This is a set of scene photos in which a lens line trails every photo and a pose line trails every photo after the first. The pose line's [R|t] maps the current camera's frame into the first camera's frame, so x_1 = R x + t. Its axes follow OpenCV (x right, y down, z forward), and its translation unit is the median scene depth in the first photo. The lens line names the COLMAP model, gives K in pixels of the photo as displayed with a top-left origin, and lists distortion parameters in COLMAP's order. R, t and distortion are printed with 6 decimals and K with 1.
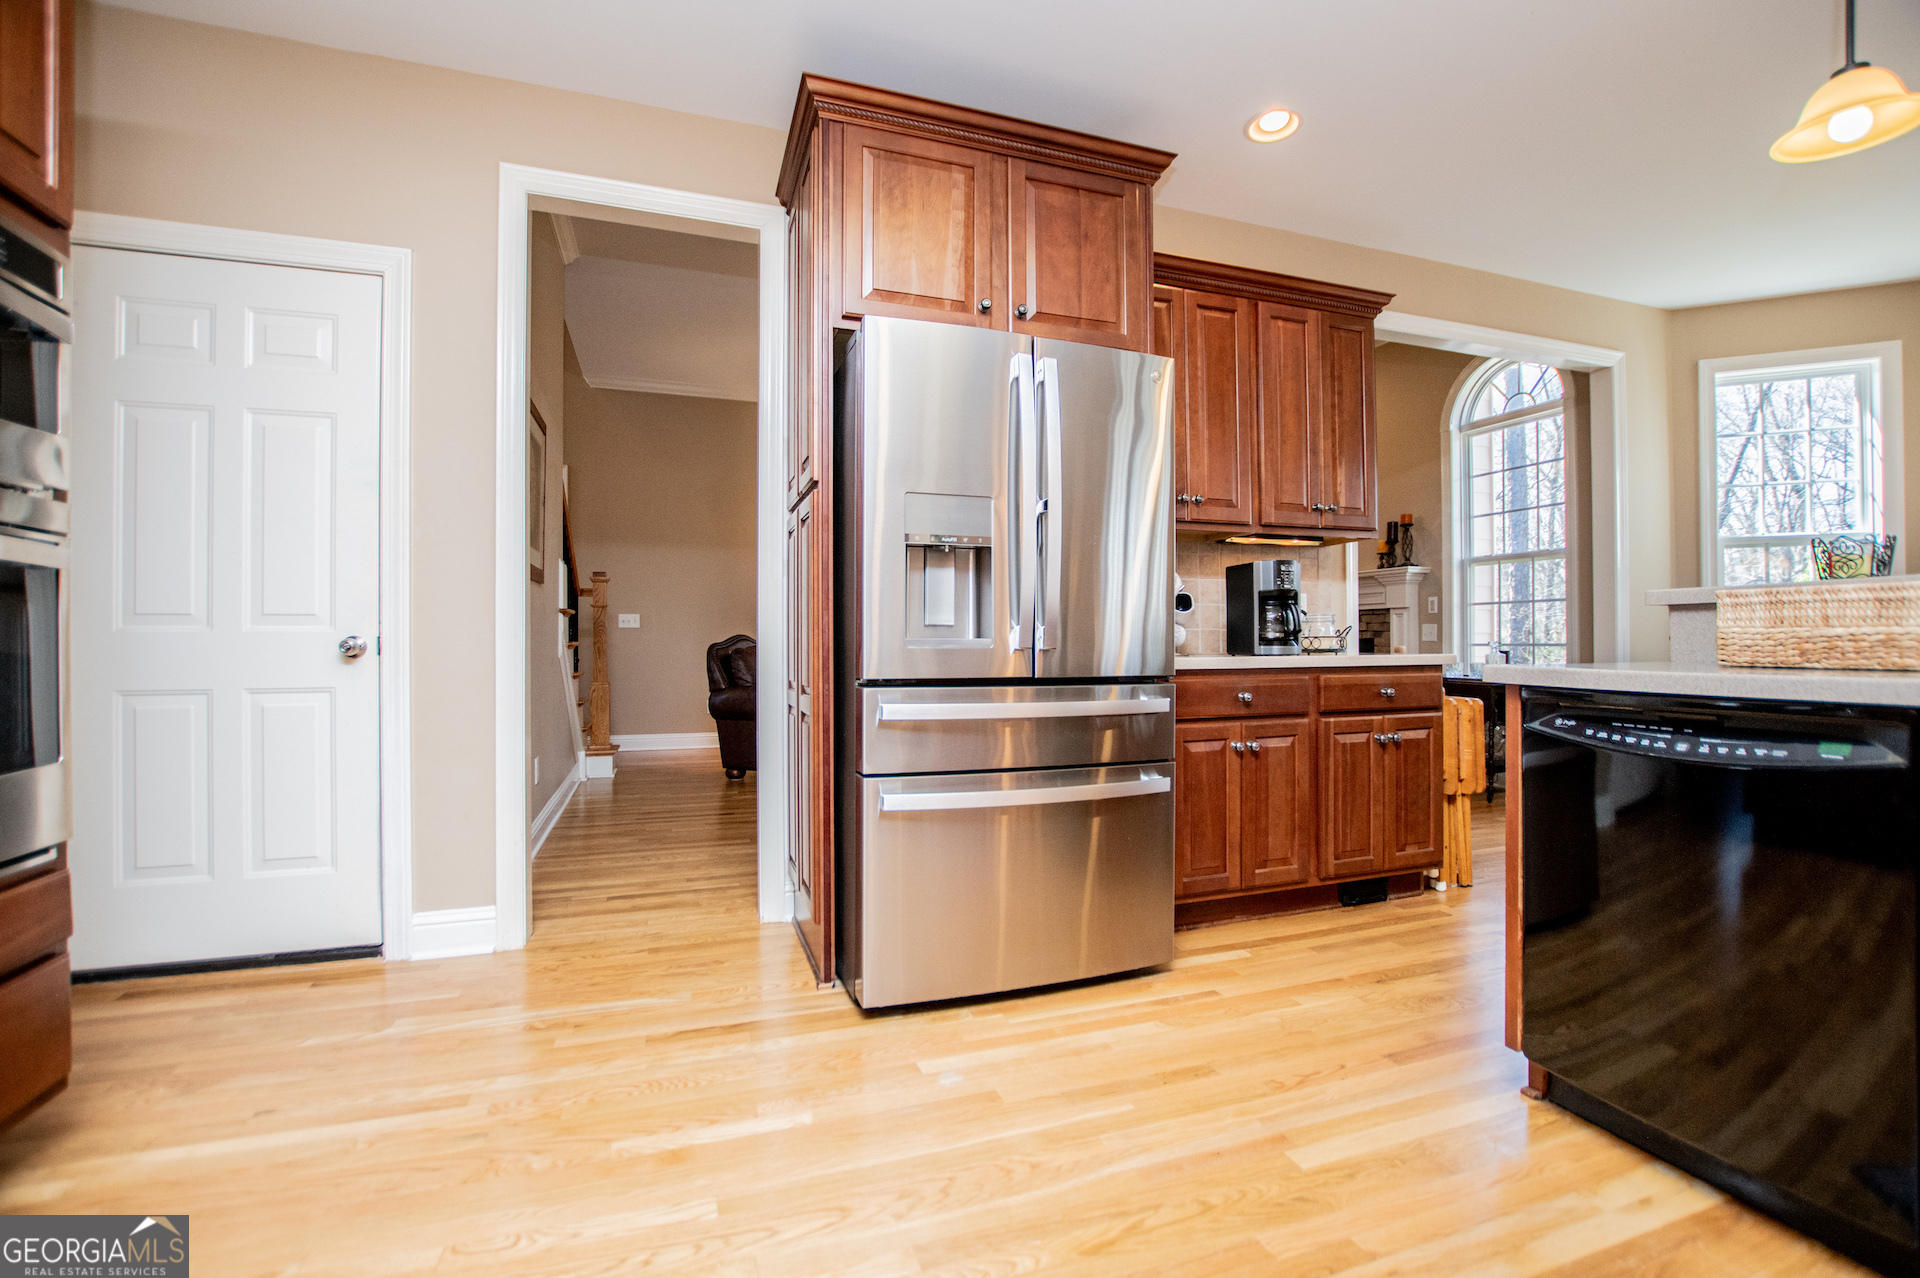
lens RADIAL K [[855.4, 0, 976.0], [0, 855.4, 642.6], [0, 0, 1]] dist [-0.025615, 0.004416]
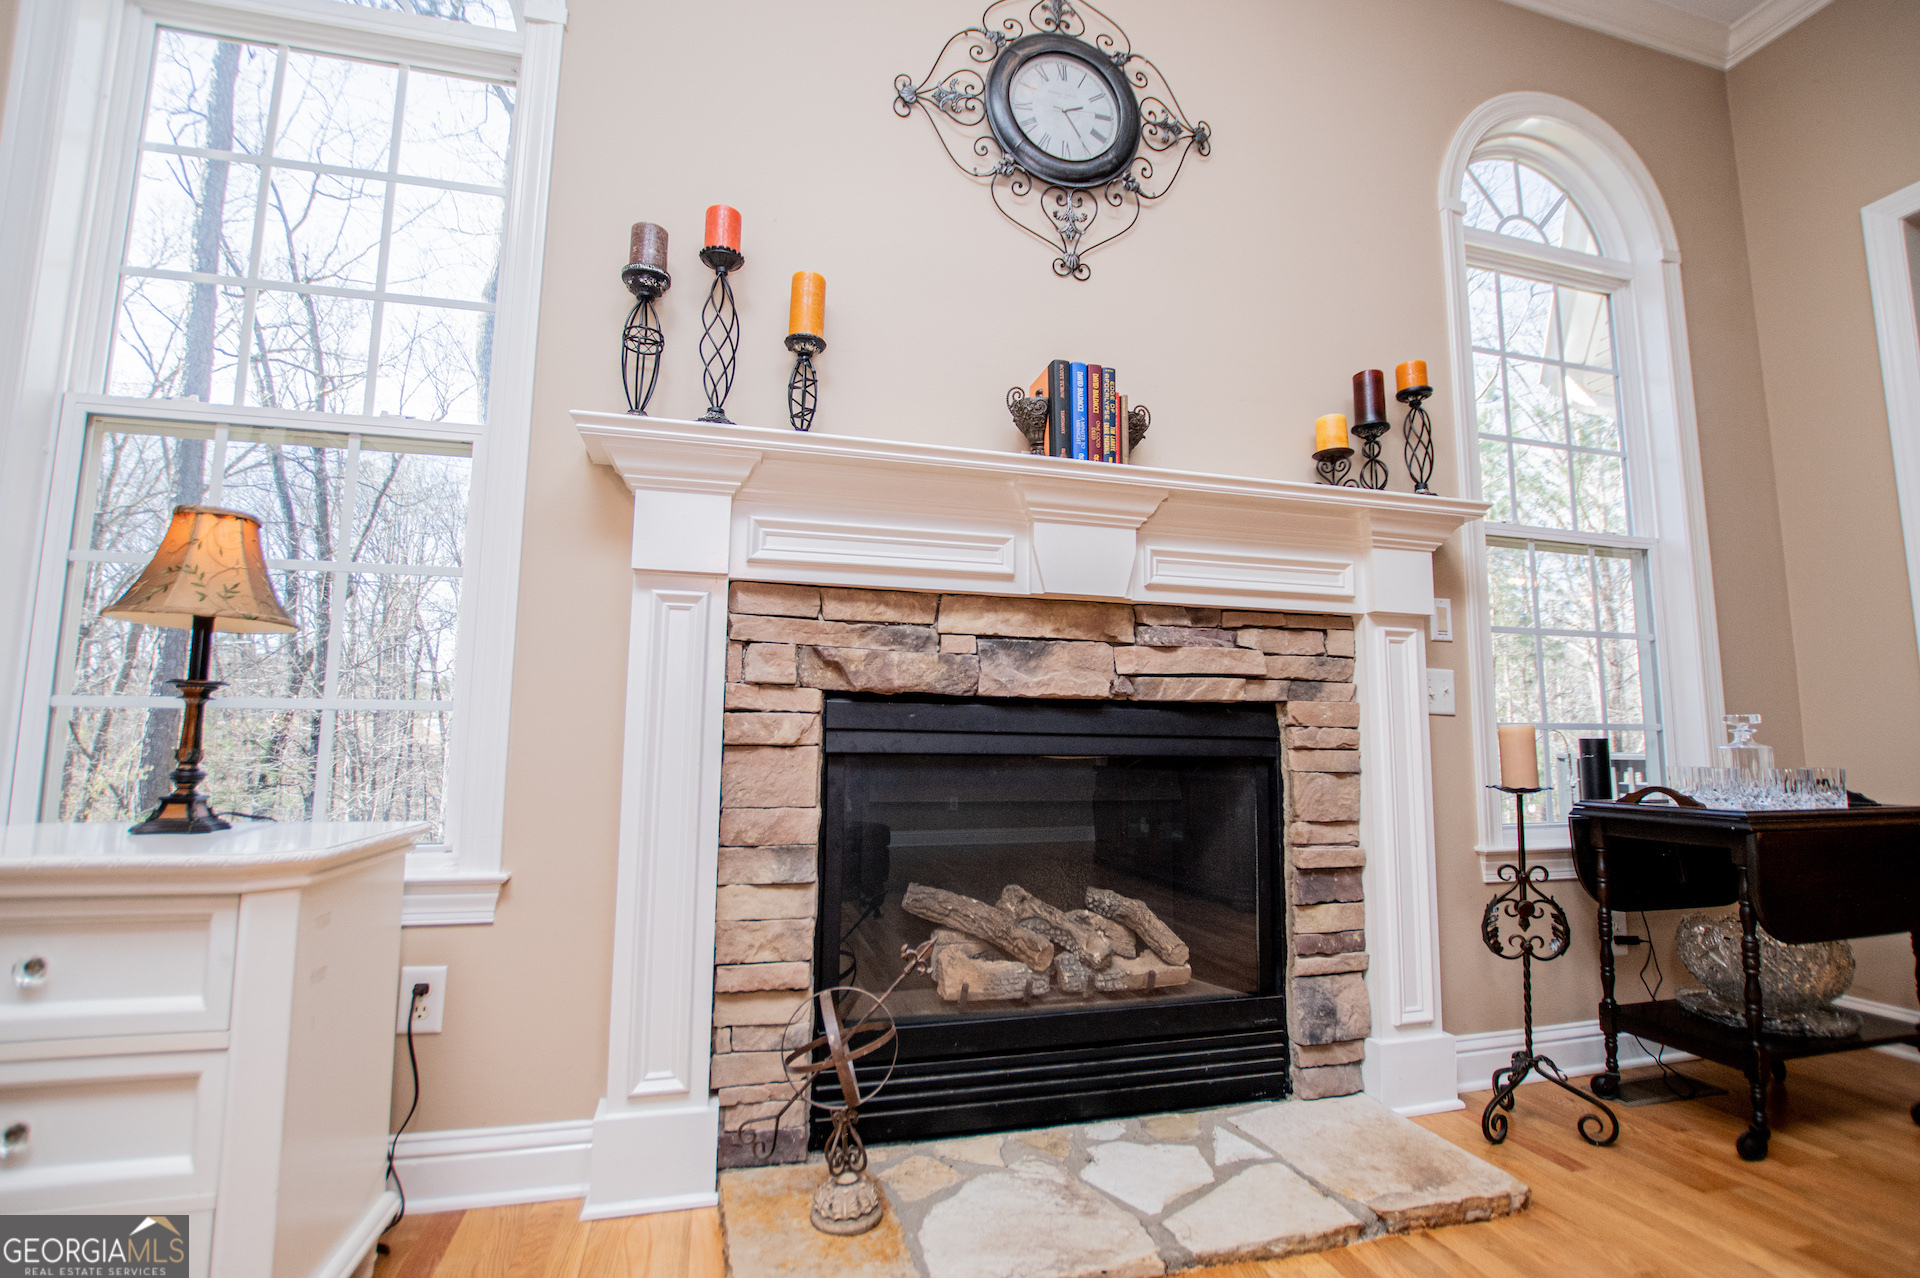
lens RADIAL K [[864.5, 0, 973.5], [0, 864.5, 636.3], [0, 0, 1]] dist [-0.015366, 0.000692]
pose [[0.083921, 0.130243, 0.987924, 0.320524], [-0.005644, 0.991468, -0.130230, 0.039483], [-0.996456, 0.005354, 0.083940, 2.761931]]
